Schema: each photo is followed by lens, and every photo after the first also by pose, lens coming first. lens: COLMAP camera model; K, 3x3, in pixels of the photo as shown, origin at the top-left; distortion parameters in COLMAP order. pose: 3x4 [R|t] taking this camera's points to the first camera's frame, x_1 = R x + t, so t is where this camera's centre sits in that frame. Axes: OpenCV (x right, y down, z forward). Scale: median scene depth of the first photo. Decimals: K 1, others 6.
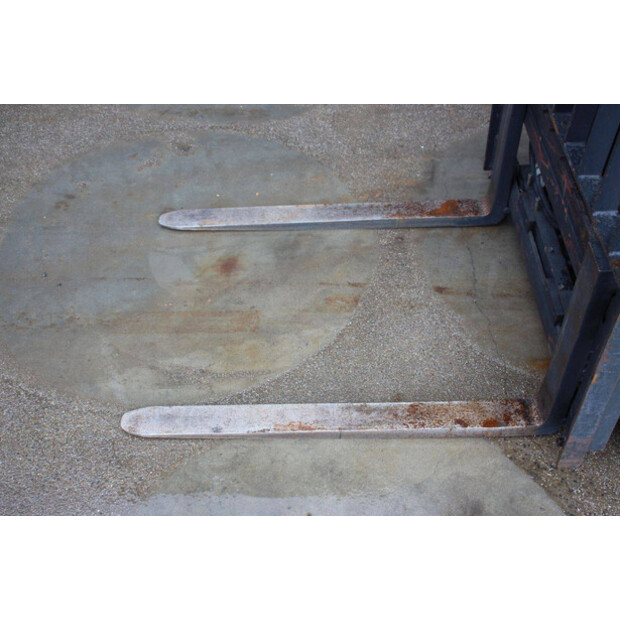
lens RADIAL K [[761.9, 0, 312.9], [0, 761.9, 307.5], [0, 0, 1]] dist [-0.023315, 0.000000]
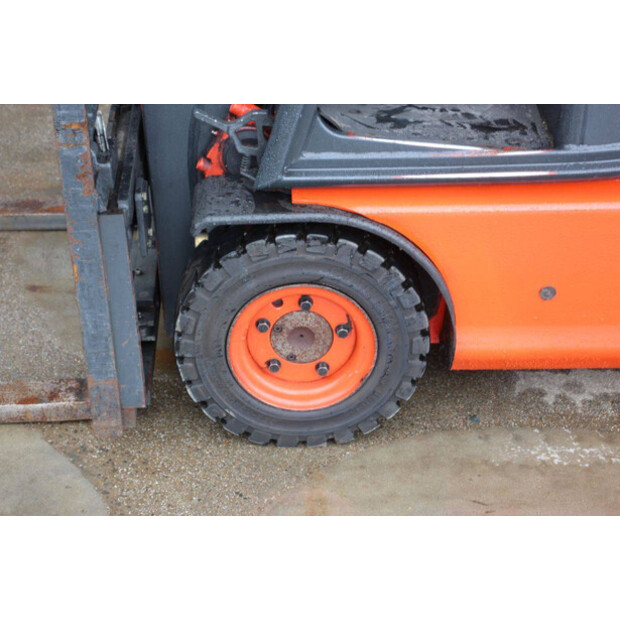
lens RADIAL K [[1463.4, 0, 315.7], [0, 1463.4, 306.4], [0, 0, 1]] dist [0.460945, 0.000000]
pose [[0.999582, 0.003139, 0.028740, 0.431330], [0.005173, 0.958625, -0.284626, 0.442895], [-0.028445, 0.284656, 0.958208, -0.441458]]
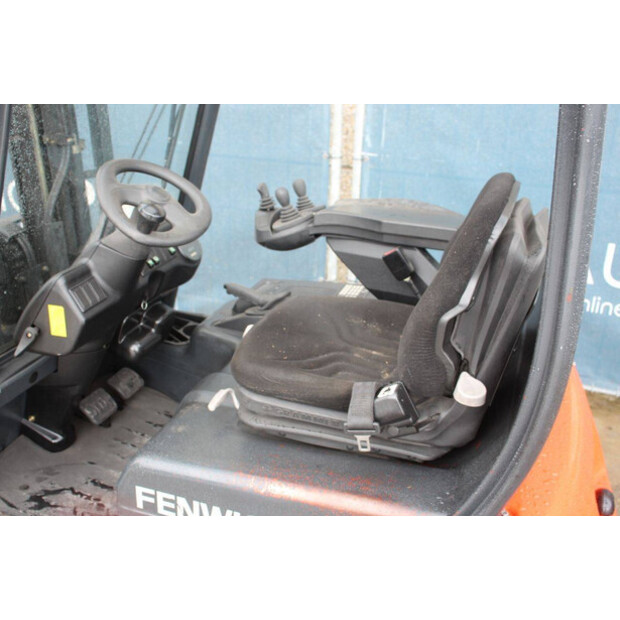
lens RADIAL K [[705.2, 0, 312.8], [0, 705.2, 308.4], [0, 0, 1]] dist [0.001875, 0.000000]
pose [[0.936776, 0.161894, -0.310228, 1.064932], [-0.276581, 0.885652, -0.372993, -0.045082], [0.214369, 0.435214, 0.874434, -0.057585]]
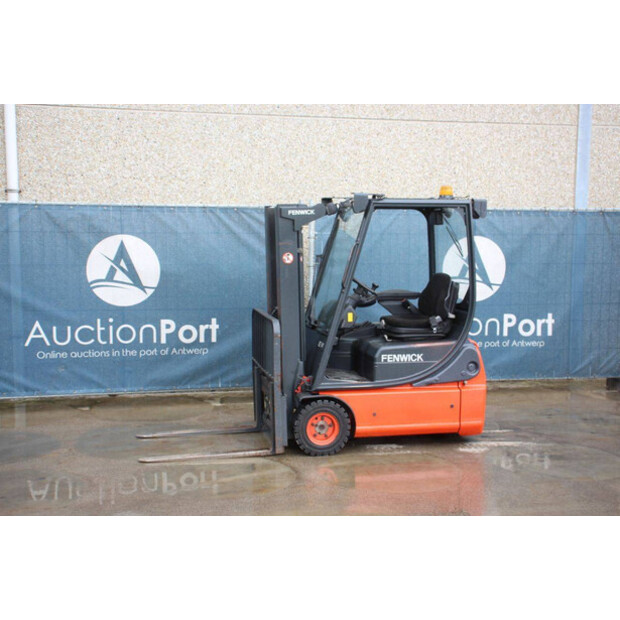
lens RADIAL K [[854.2, 0, 318.7], [0, 854.2, 303.3], [0, 0, 1]] dist [0.070954, 0.000000]
pose [[0.974652, 0.002824, 0.223706, -0.294916], [0.149703, 0.734843, -0.661509, 1.932010], [-0.166257, 0.678231, 0.715794, -1.882876]]
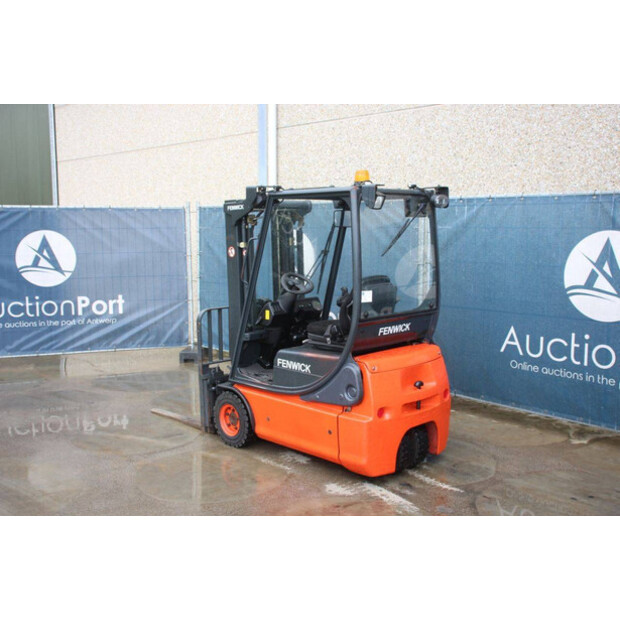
lens RADIAL K [[706.8, 0, 310.5], [0, 706.8, 305.5], [0, 0, 1]] dist [0.000267, 0.000000]
pose [[0.688862, 0.095717, -0.718545, 2.626026], [-0.539208, 0.730159, -0.419670, 0.779030], [0.484483, 0.676540, 0.554590, -0.894248]]
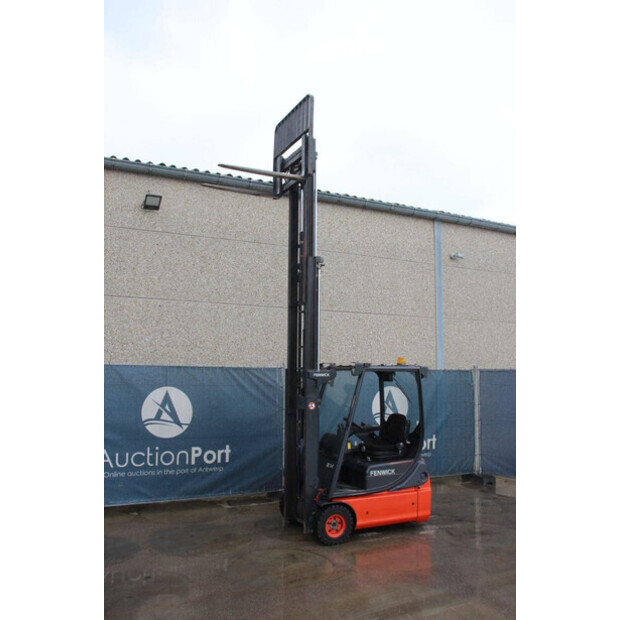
lens RADIAL K [[543.4, 0, 313.2], [0, 543.4, 314.4], [0, 0, 1]] dist [-0.130691, 0.097711]
pose [[0.898369, 0.071108, 0.433447, -1.005509], [0.307302, 0.603337, -0.735900, 1.529882], [-0.313843, 0.794310, 0.520168, -1.608875]]
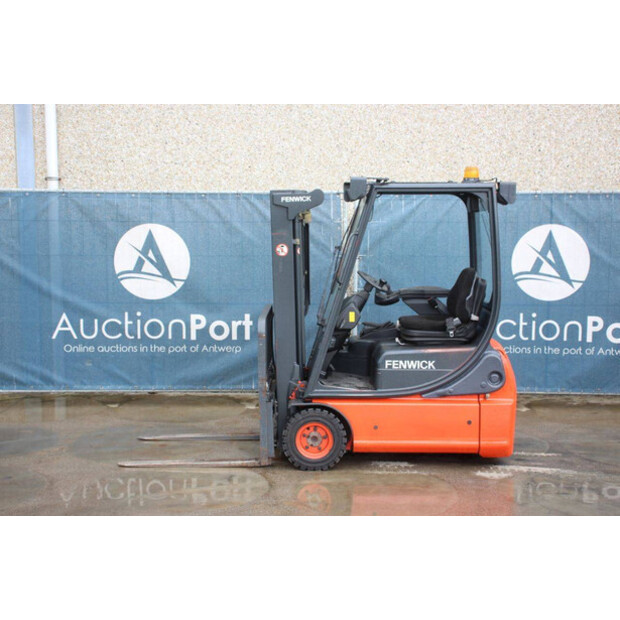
lens RADIAL K [[921.5, 0, 315.5], [0, 921.5, 303.6], [0, 0, 1]] dist [0.123594, 0.000000]
pose [[0.999798, 0.019420, -0.005194, 0.467854], [-0.017897, 0.742229, -0.669907, 1.898266], [-0.009155, 0.669865, 0.742427, -1.887627]]
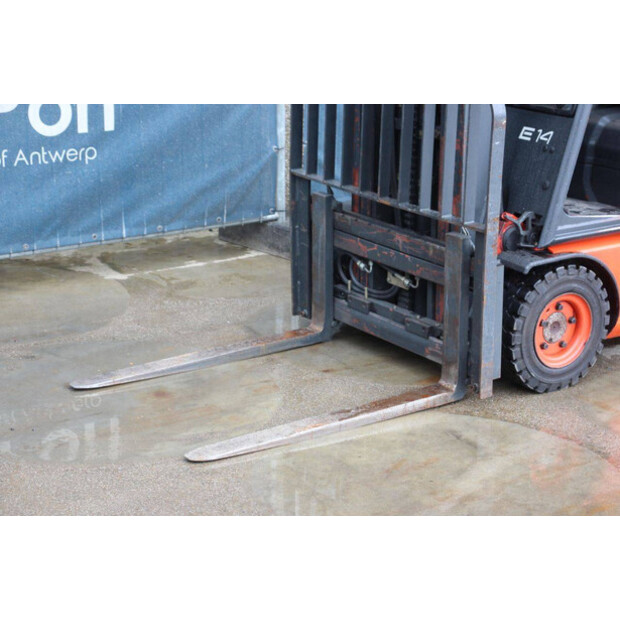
lens RADIAL K [[1463.4, 0, 326.4], [0, 1463.4, 307.9], [0, 0, 1]] dist [0.460945, 0.000000]
pose [[0.810035, -0.134203, 0.570818, -1.277025], [0.409759, 0.825887, -0.387309, 0.881870], [-0.419453, 0.547631, 0.723988, -0.857562]]
